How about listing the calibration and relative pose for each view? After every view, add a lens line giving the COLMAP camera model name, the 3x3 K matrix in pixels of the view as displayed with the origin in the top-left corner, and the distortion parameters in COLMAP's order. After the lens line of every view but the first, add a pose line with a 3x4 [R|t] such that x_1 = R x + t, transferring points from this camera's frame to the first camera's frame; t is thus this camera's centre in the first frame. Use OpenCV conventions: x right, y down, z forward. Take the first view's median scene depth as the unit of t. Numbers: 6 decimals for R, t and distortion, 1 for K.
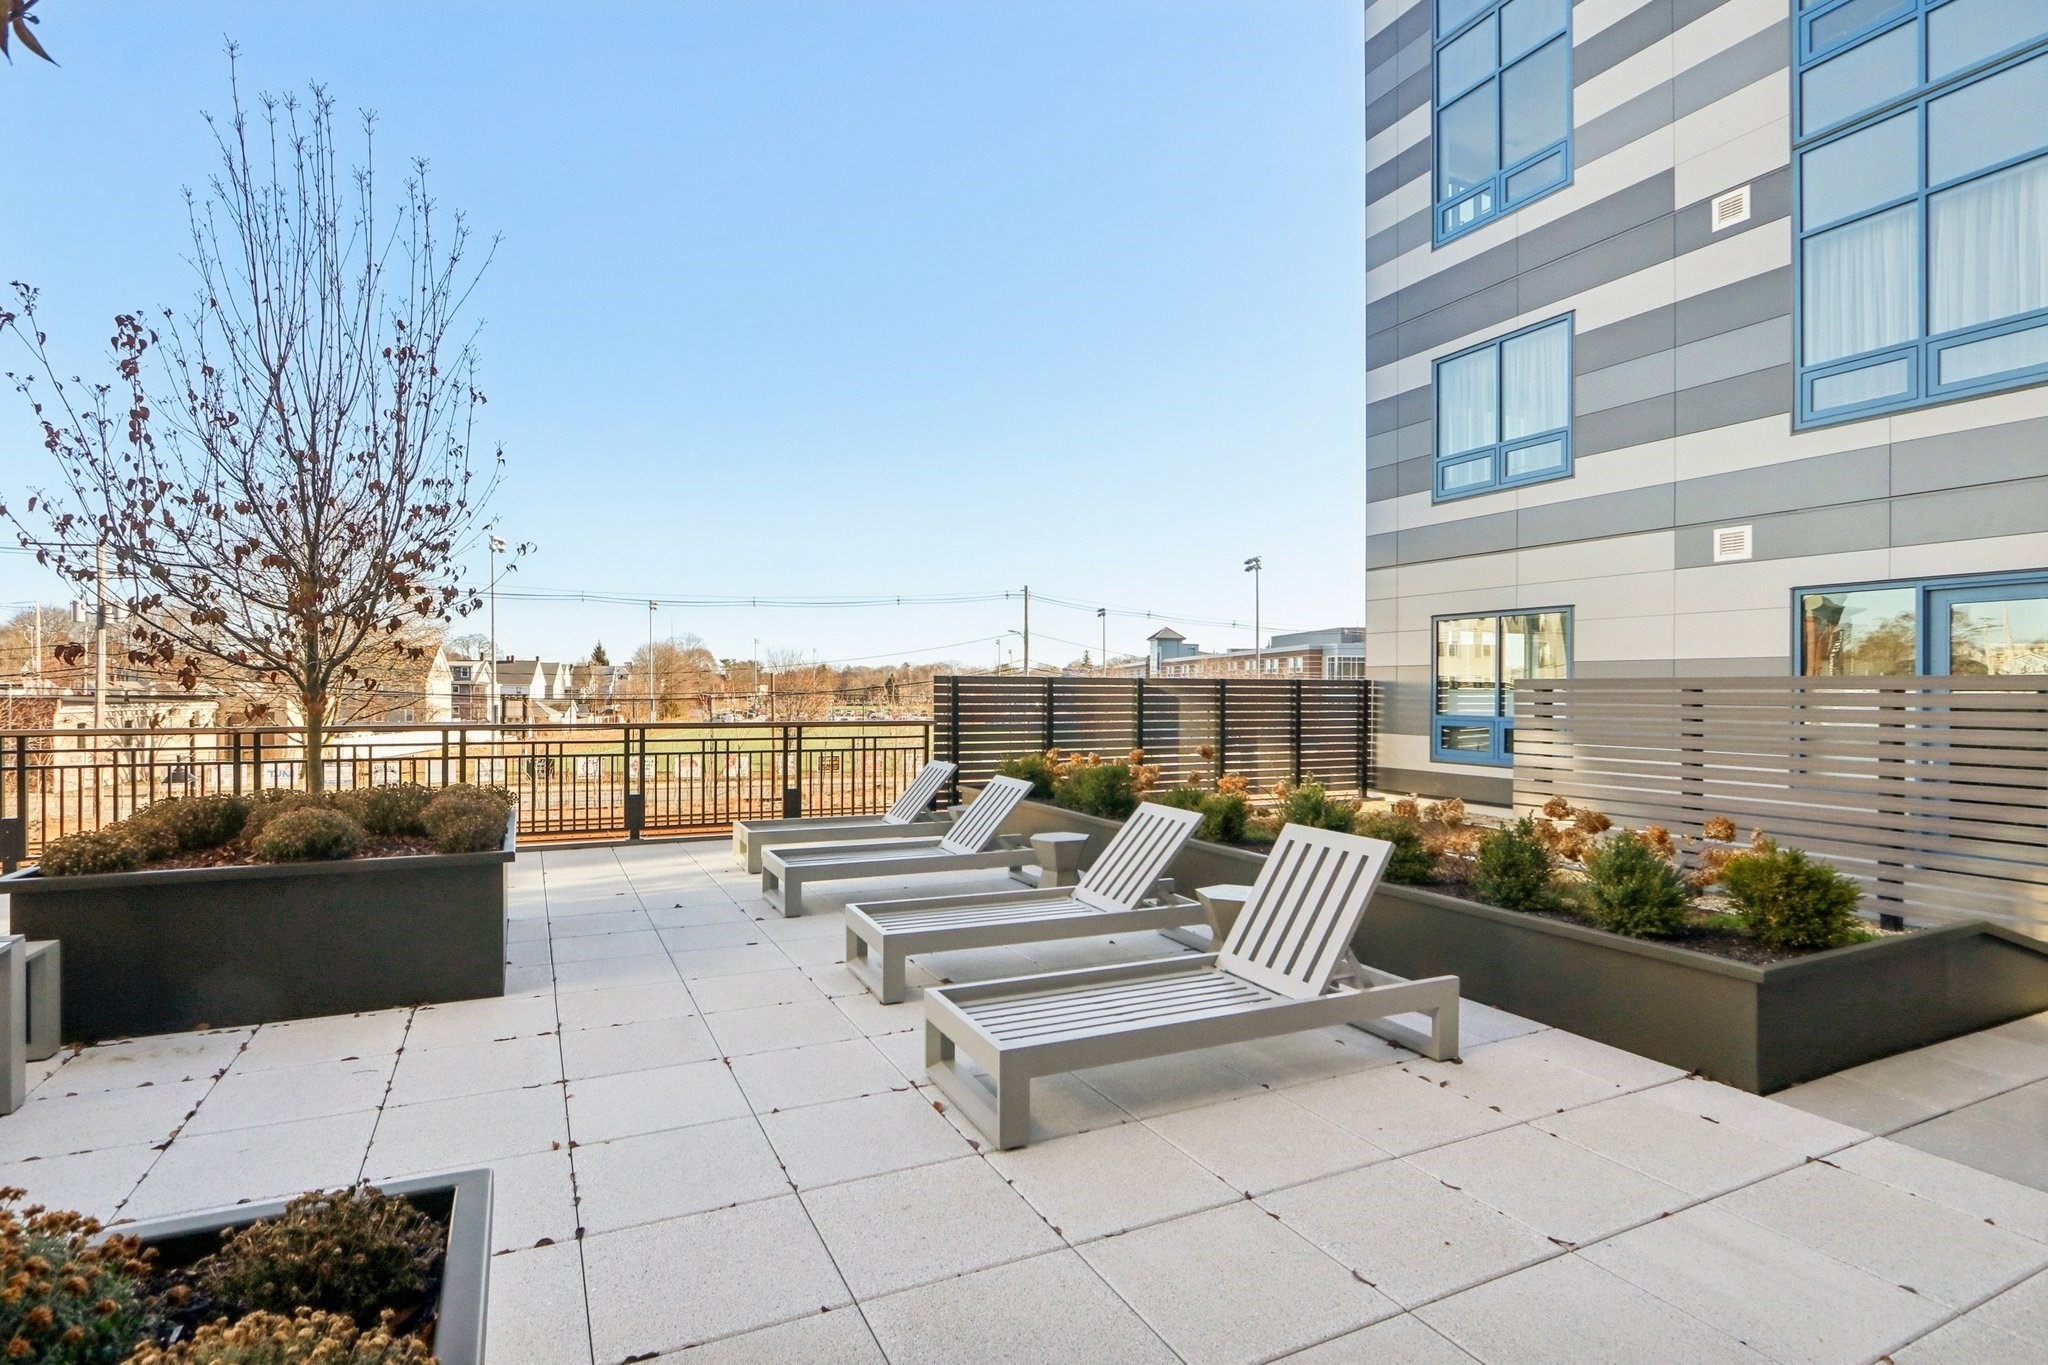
lens RADIAL K [[1008.7, 0, 1022.8], [0, 1008.7, 698.3], [0, 0, 1]] dist [-0.017874, 0.001049]
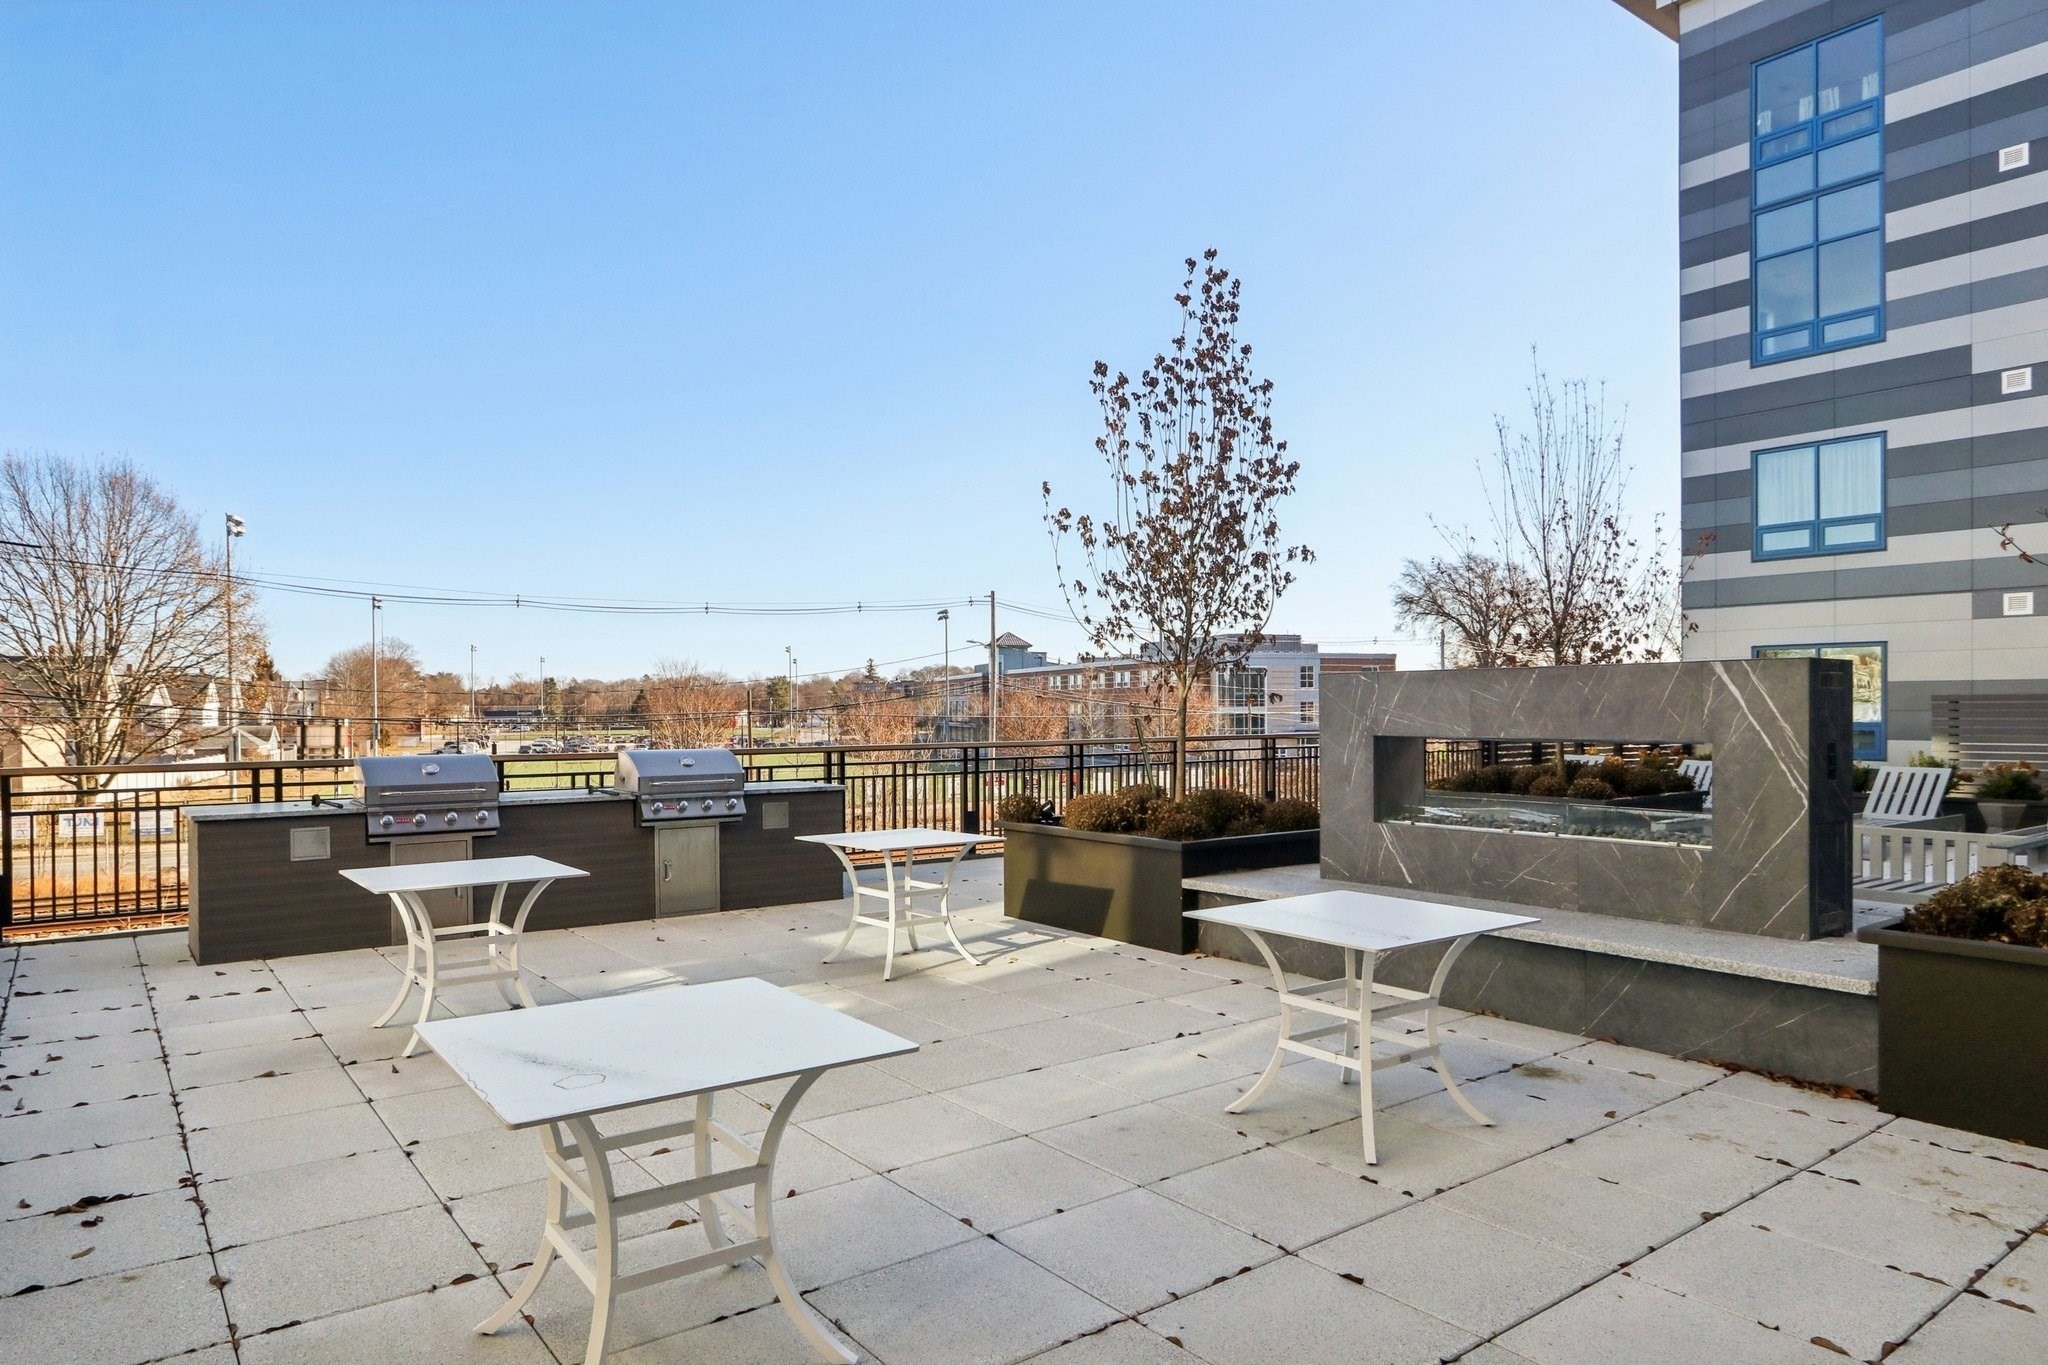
lens RADIAL K [[1252.7, 0, 1023.4], [0, 1252.7, 688.4], [0, 0, 1]] dist [-0.008989, -0.002874]
pose [[0.983245, -0.004348, 0.182237, -0.810780], [0.008822, 0.999679, -0.023746, 0.000148], [-0.182075, 0.024956, 0.982968, -0.406007]]
